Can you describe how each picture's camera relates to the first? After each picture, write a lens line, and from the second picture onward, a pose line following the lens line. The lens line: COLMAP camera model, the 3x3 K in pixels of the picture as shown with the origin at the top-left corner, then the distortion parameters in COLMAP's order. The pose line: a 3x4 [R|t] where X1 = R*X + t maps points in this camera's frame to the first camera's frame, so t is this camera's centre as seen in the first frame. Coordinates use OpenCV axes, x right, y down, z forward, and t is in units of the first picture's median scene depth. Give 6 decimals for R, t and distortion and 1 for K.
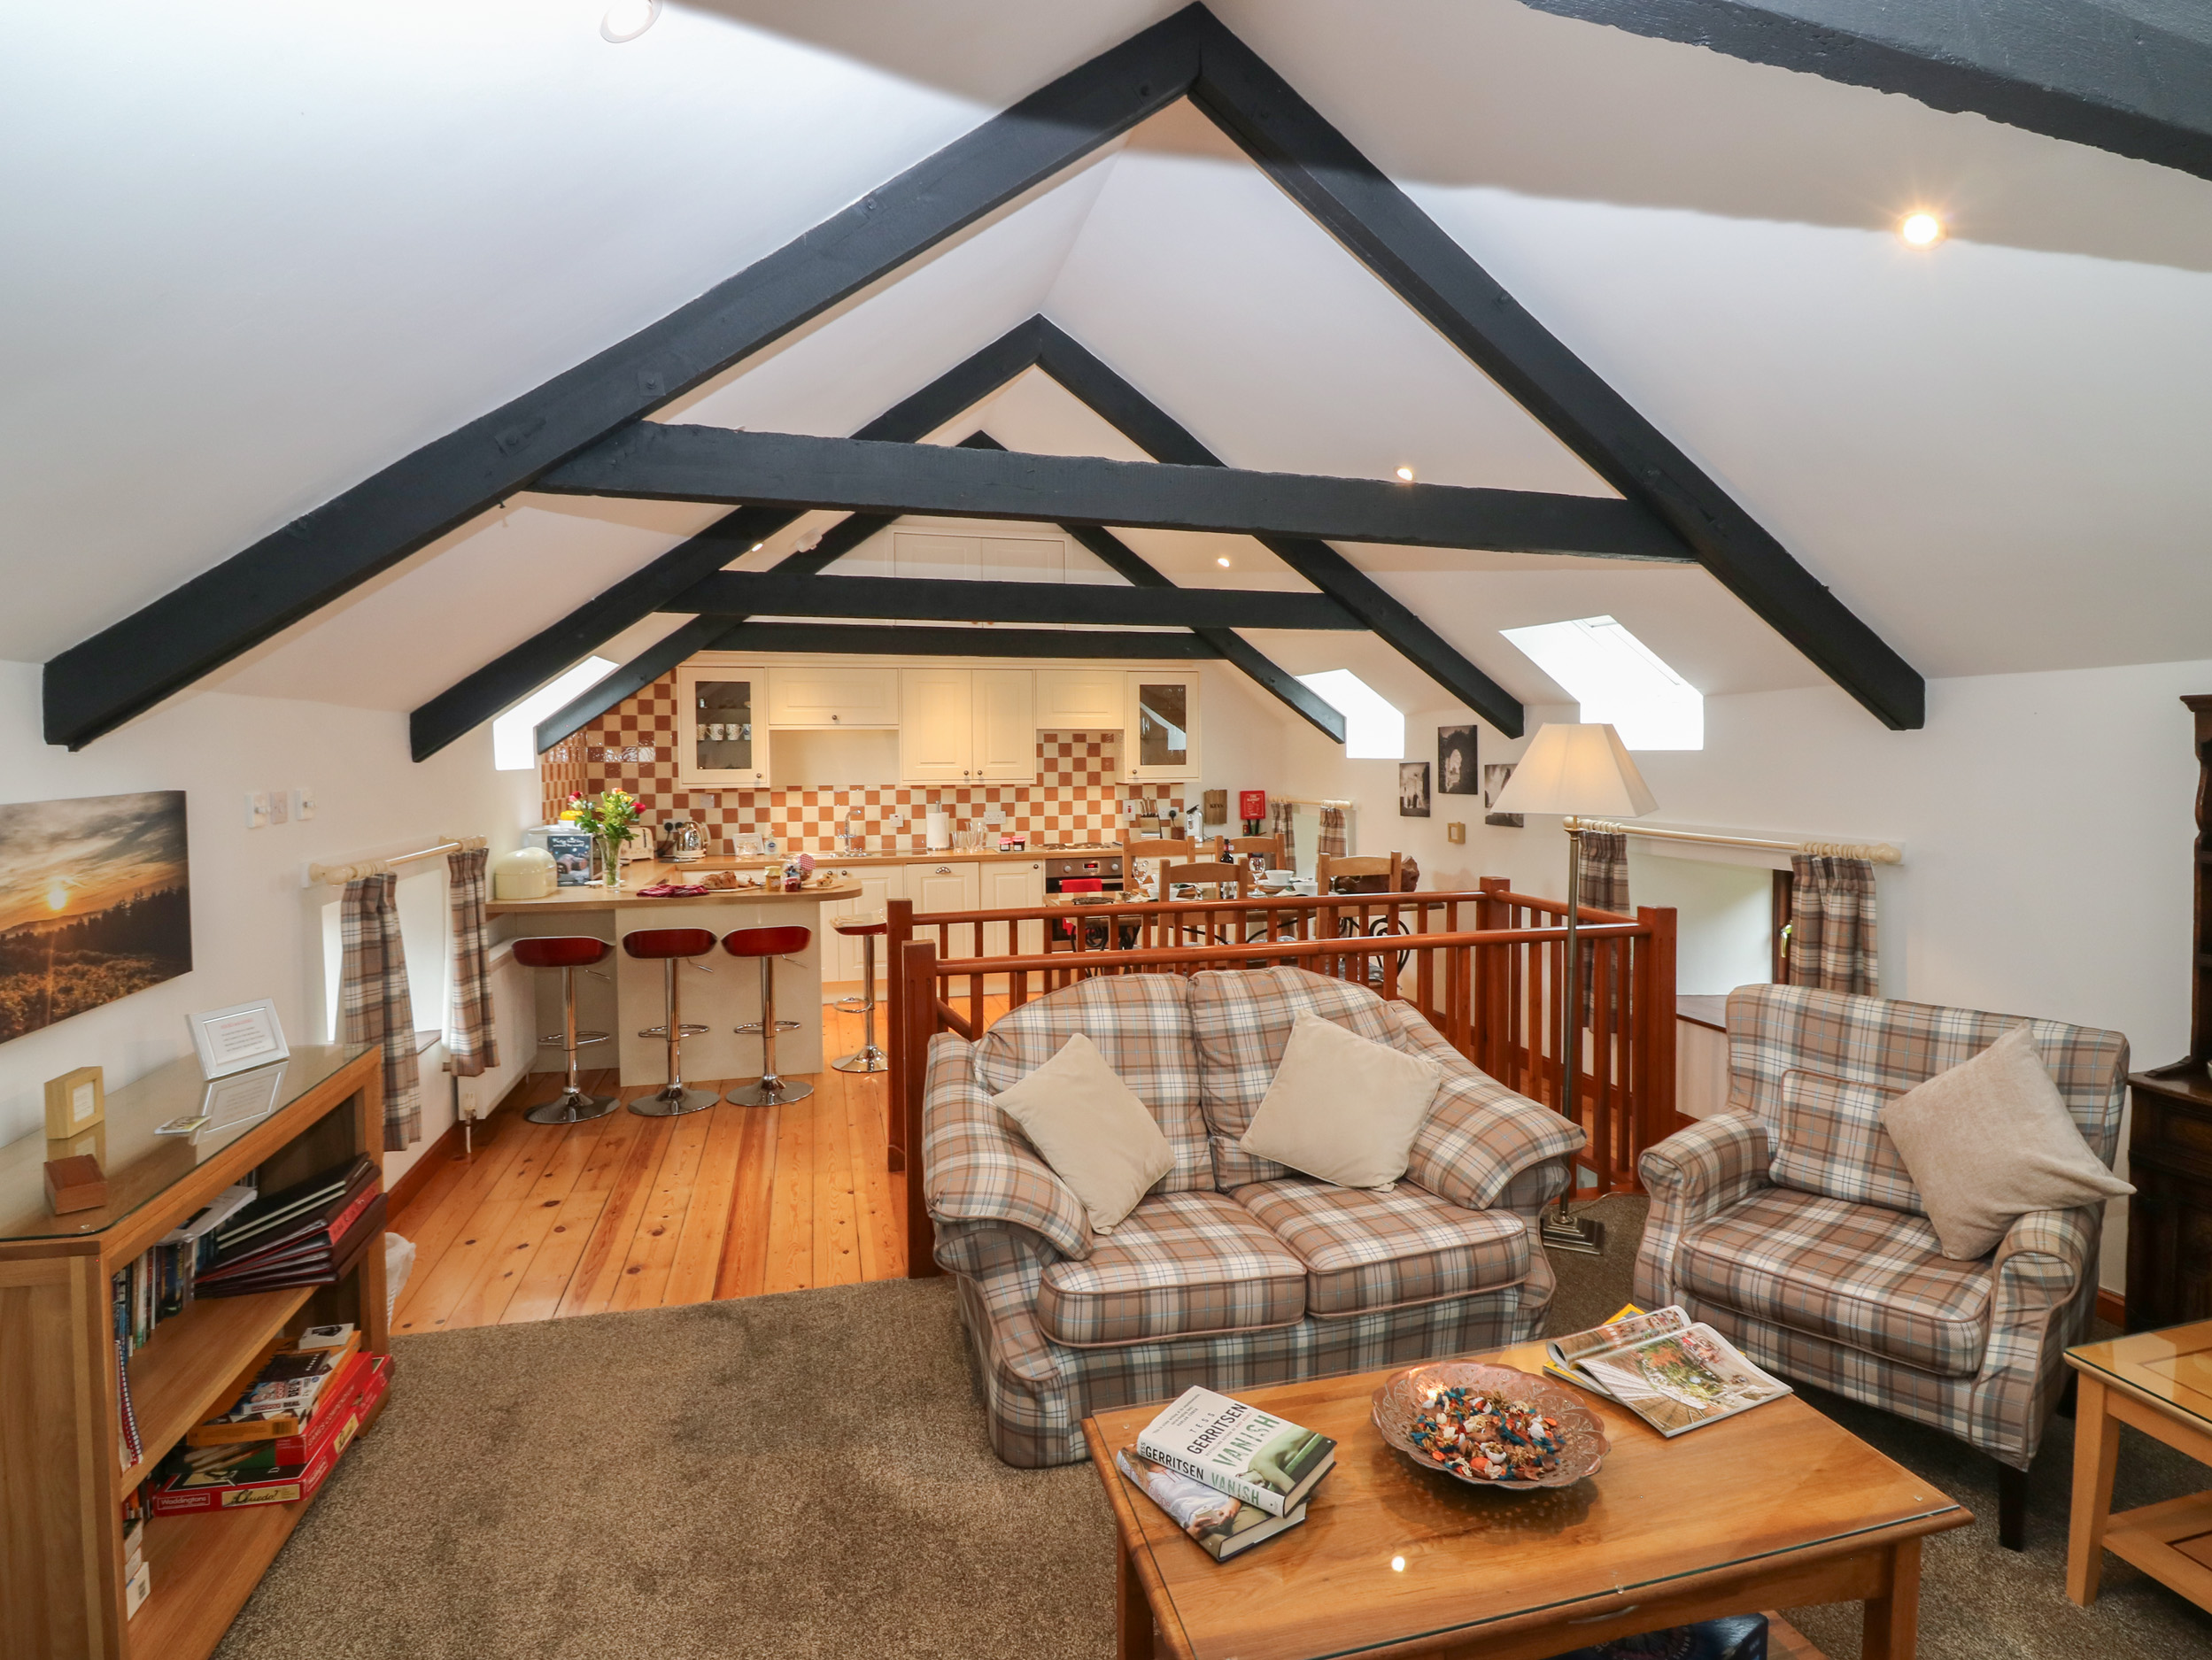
lens RADIAL K [[1186.8, 0, 1140.2], [0, 1186.8, 813.7], [0, 0, 1]] dist [-0.003974, -0.013439]
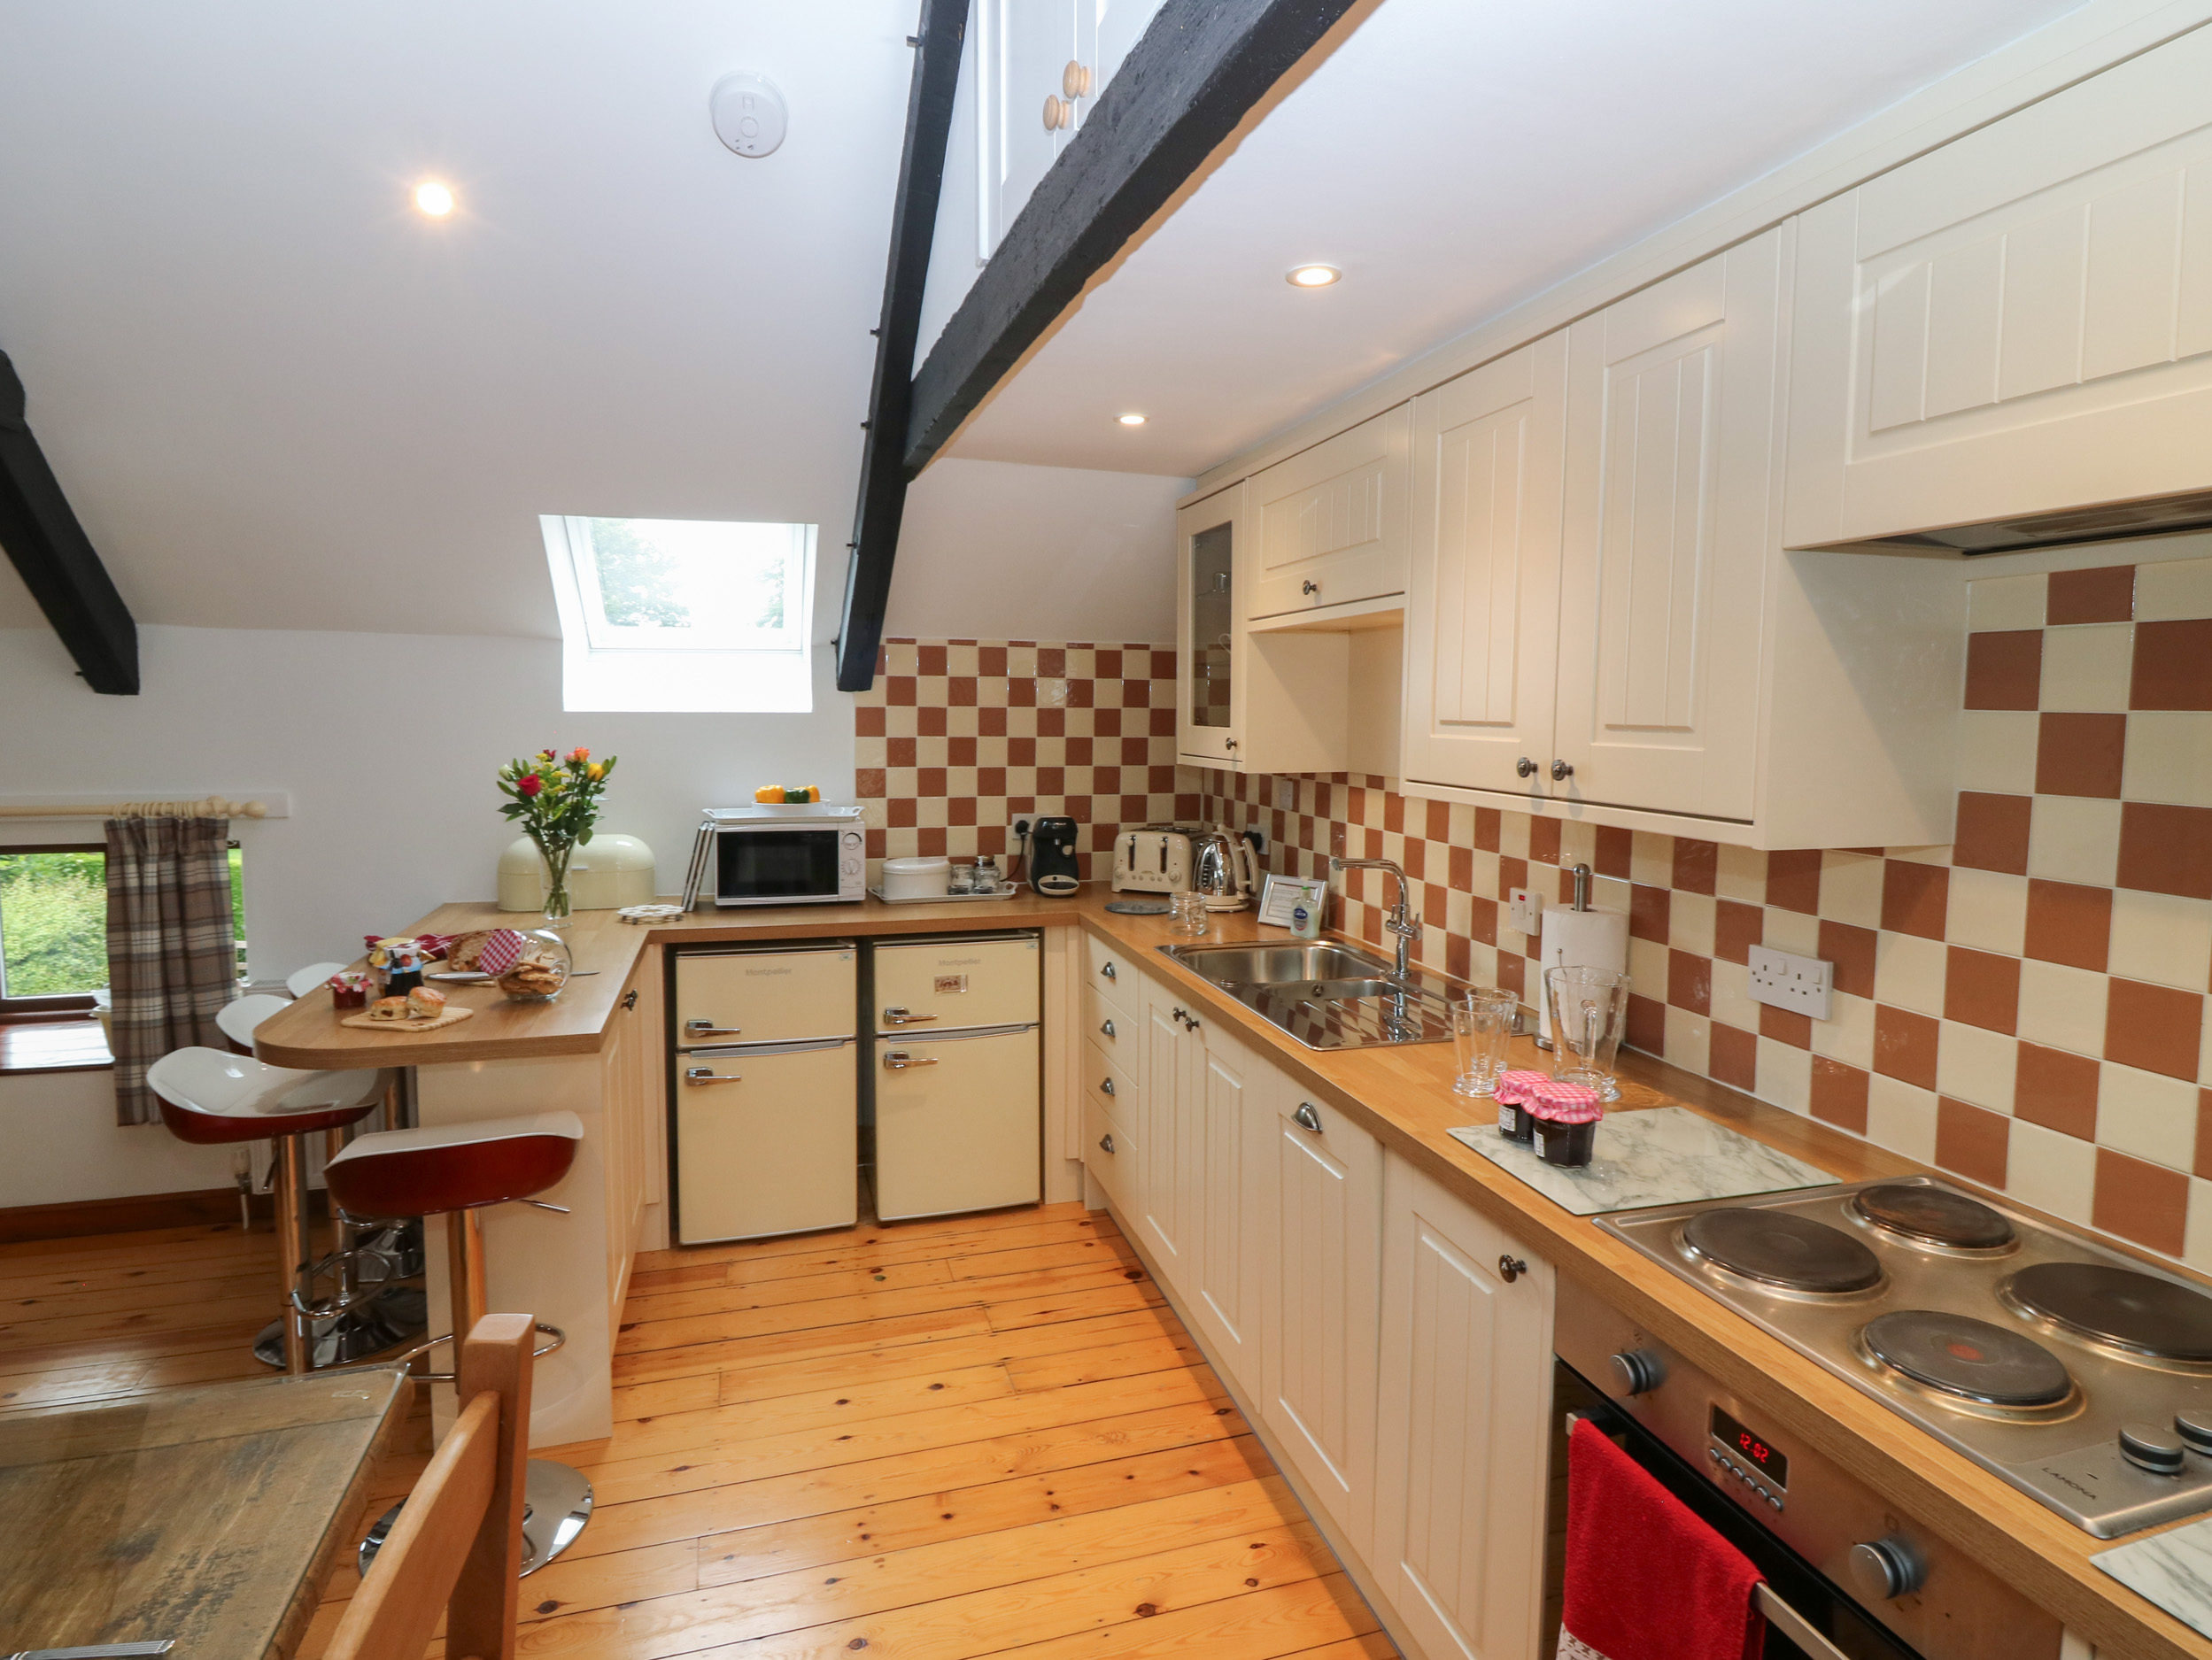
lens RADIAL K [[1186.8, 0, 1099.1], [0, 1186.8, 806.3], [0, 0, 1]] dist [-0.003974, -0.013439]
pose [[0.023510, 0.090165, -0.995649, 0.096433], [-0.057892, 0.994376, 0.088682, -0.044122], [0.998046, 0.055555, 0.028598, 0.937734]]
